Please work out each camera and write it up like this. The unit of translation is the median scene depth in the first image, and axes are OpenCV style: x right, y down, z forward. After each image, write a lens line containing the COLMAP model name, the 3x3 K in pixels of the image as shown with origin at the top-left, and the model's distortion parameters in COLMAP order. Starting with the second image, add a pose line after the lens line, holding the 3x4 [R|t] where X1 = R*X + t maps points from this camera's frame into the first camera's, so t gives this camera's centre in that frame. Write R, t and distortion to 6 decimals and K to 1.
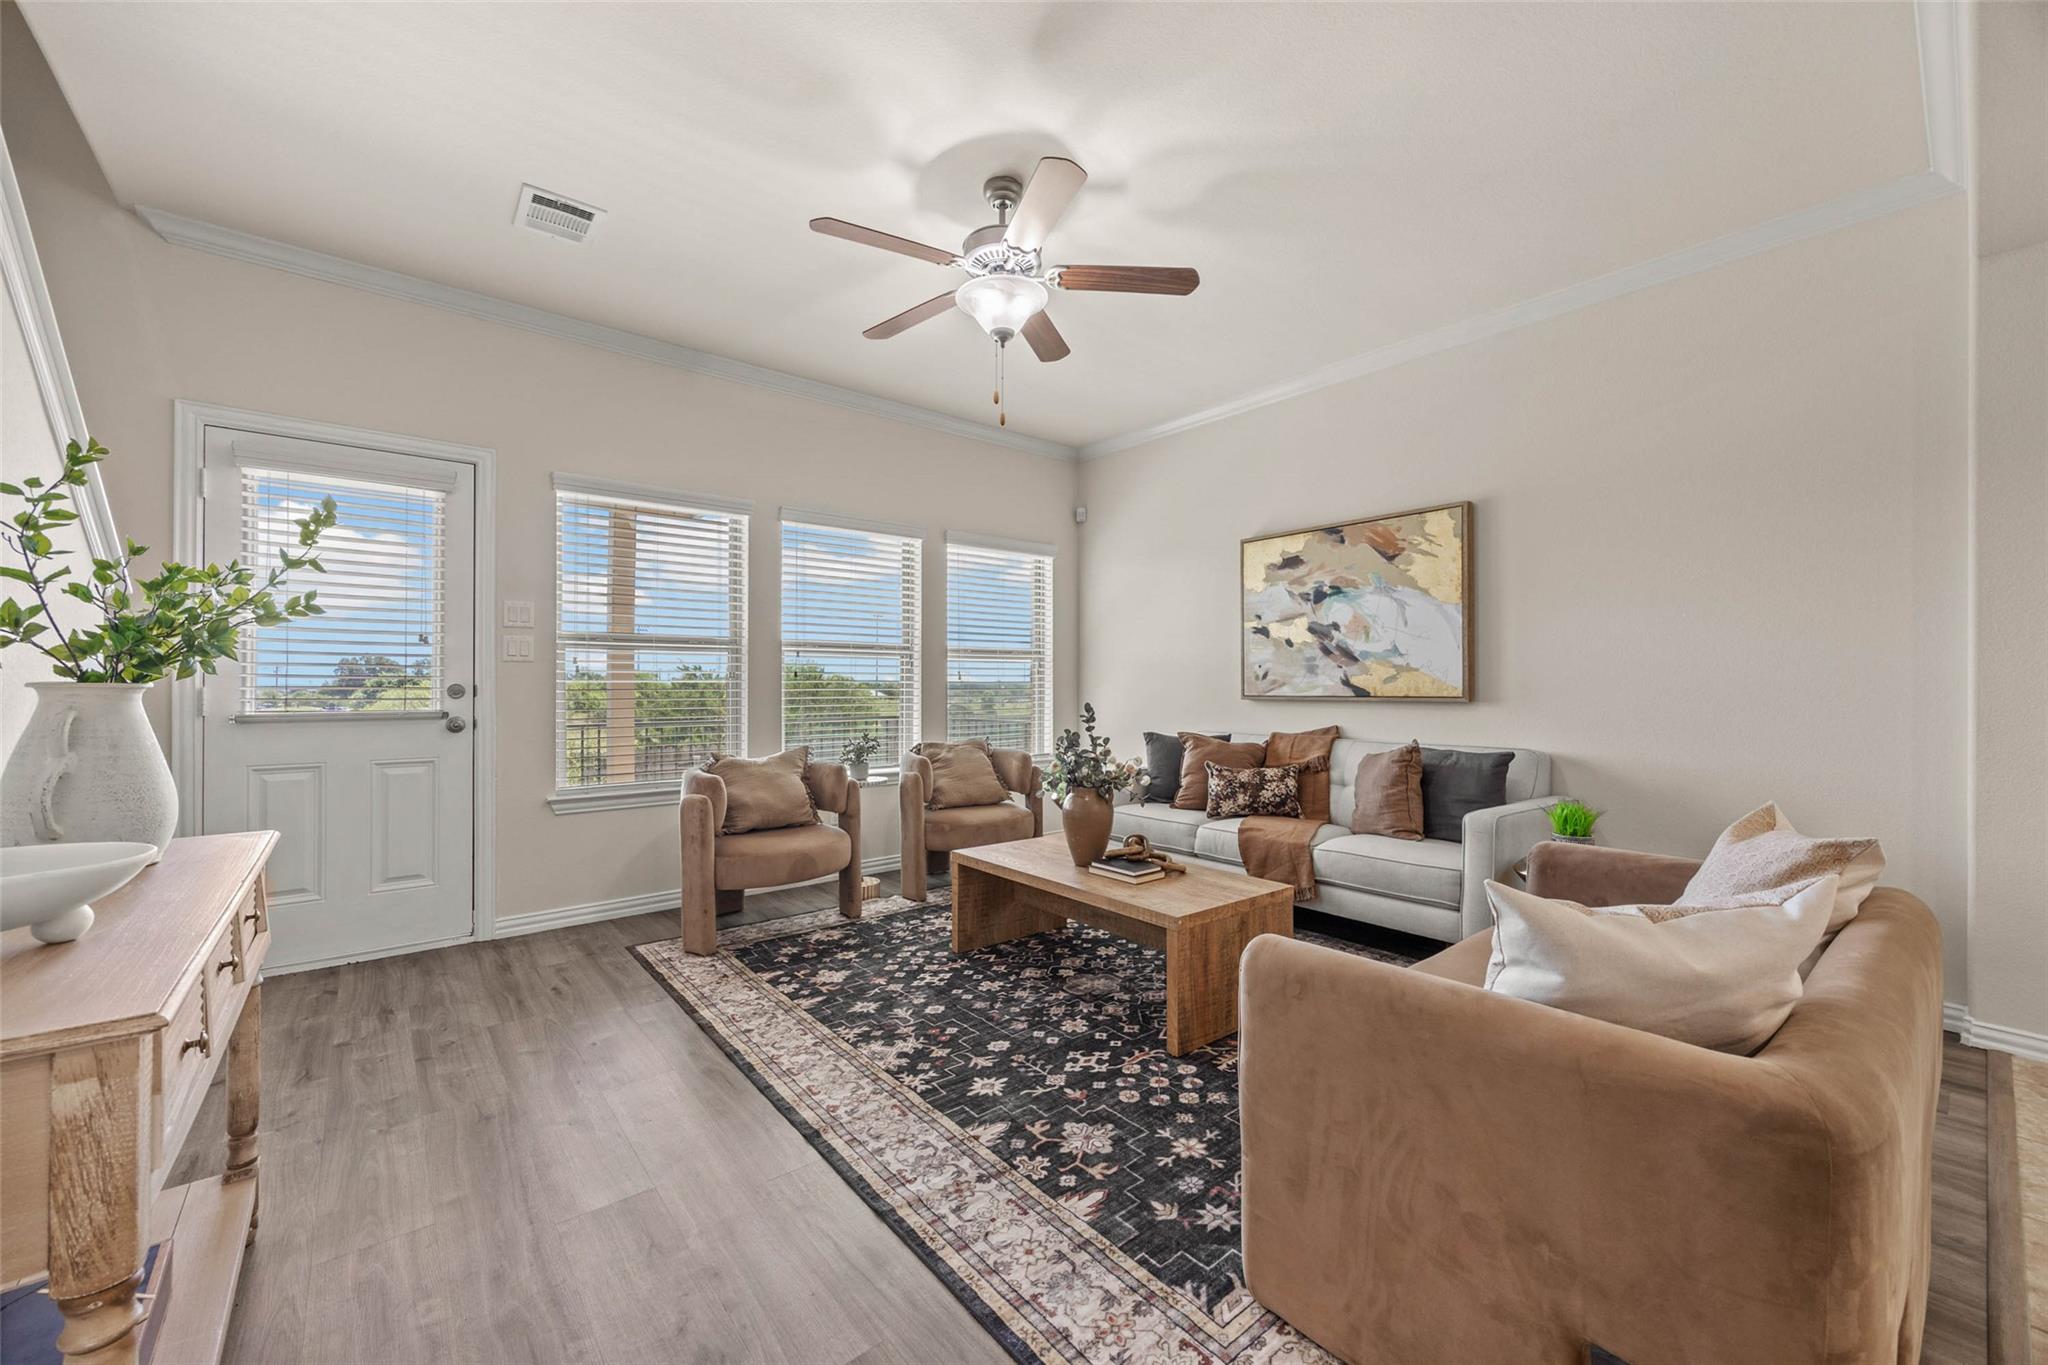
lens RADIAL K [[799.2, 0, 1024.0], [0, 799.2, 682.5], [0, 0, 1]] dist [-0.000186, -0.000118]
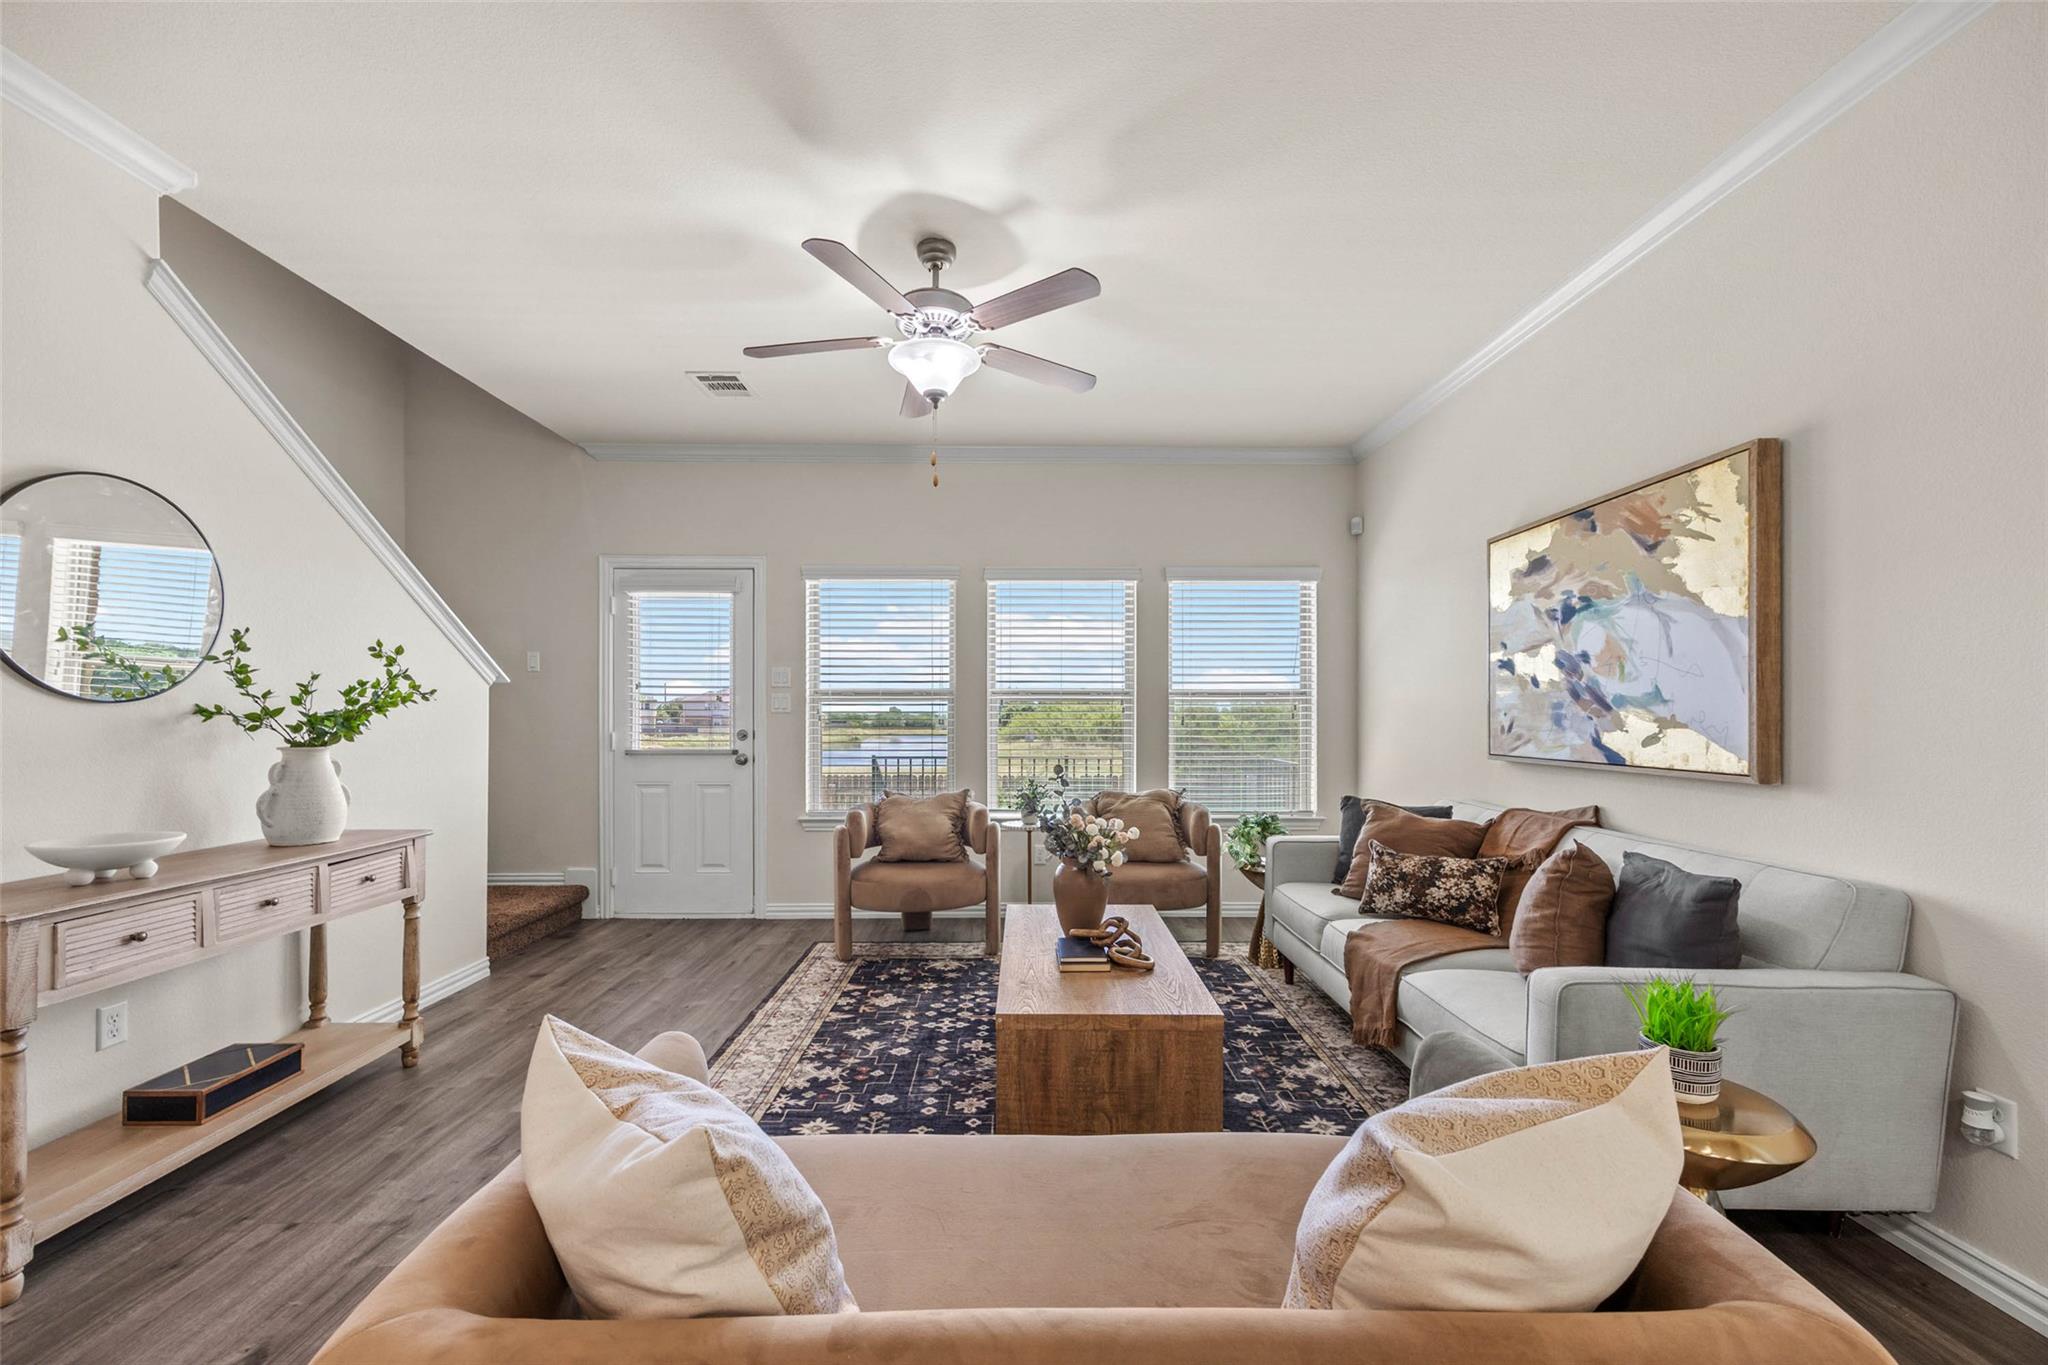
lens RADIAL K [[803.4, 0, 1015.6], [0, 803.4, 711.3], [0, 0, 1]] dist [0.006636, 0.000088]
pose [[0.778749, 0.000199, -0.627336, 0.498998], [0.001013, 0.999998, 0.001576, -0.030112], [0.627335, -0.001863, 0.778747, 0.200748]]
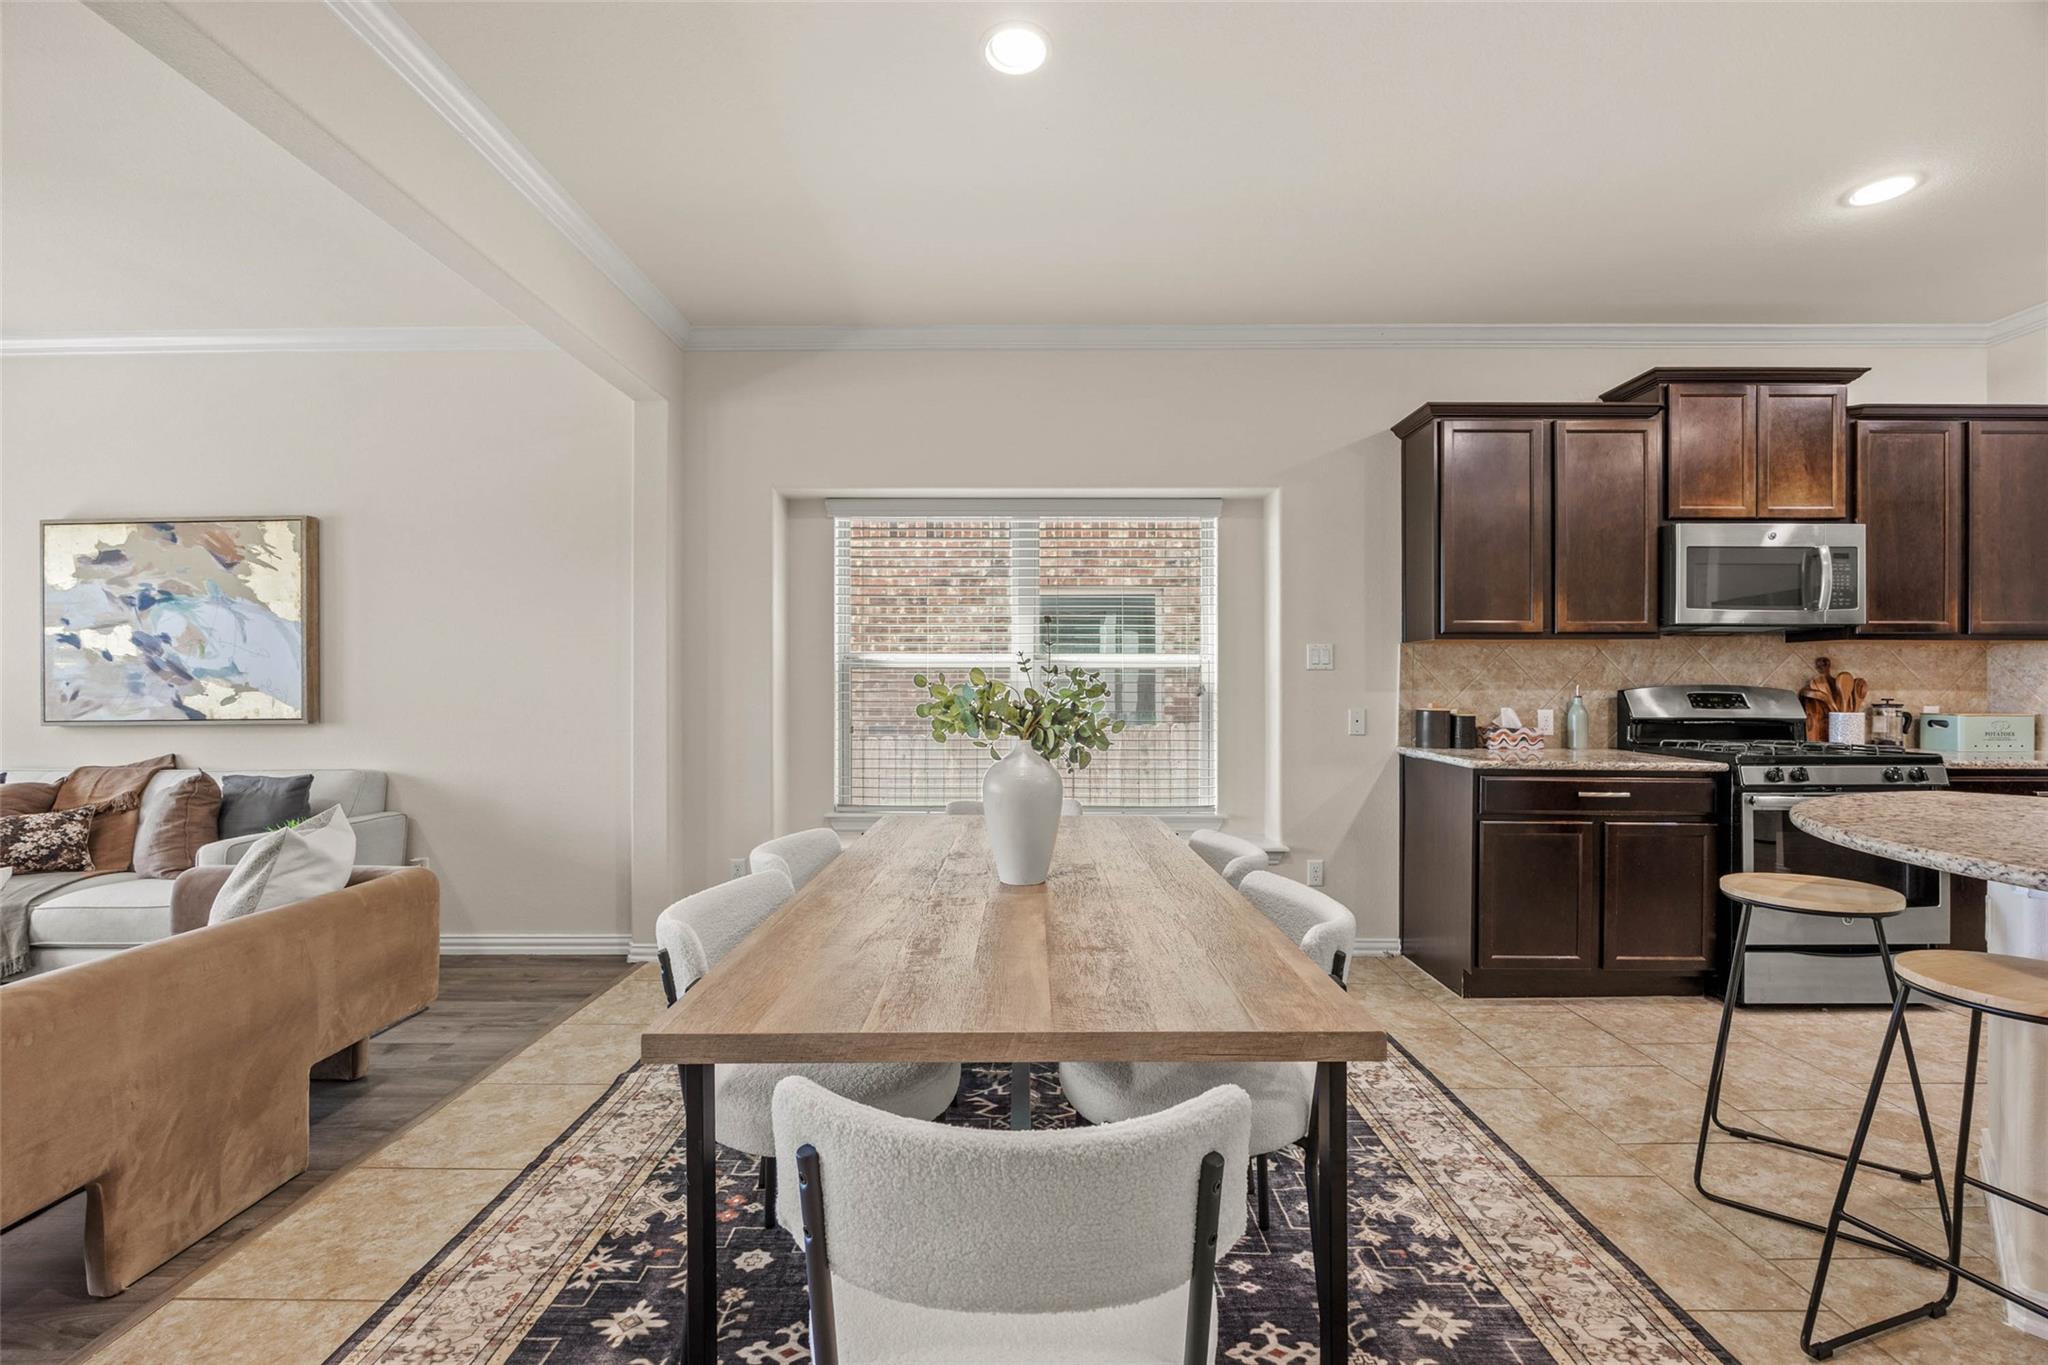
lens RADIAL K [[857.2, 0, 1030.5], [0, 857.2, 685.6], [0, 0, 1]] dist [-0.001894, -0.003354]
pose [[0.641677, -0.002324, 0.766972, 0.321070], [0.003498, 0.999994, 0.000103, -0.018736], [-0.766967, 0.002616, 0.641681, -0.330711]]
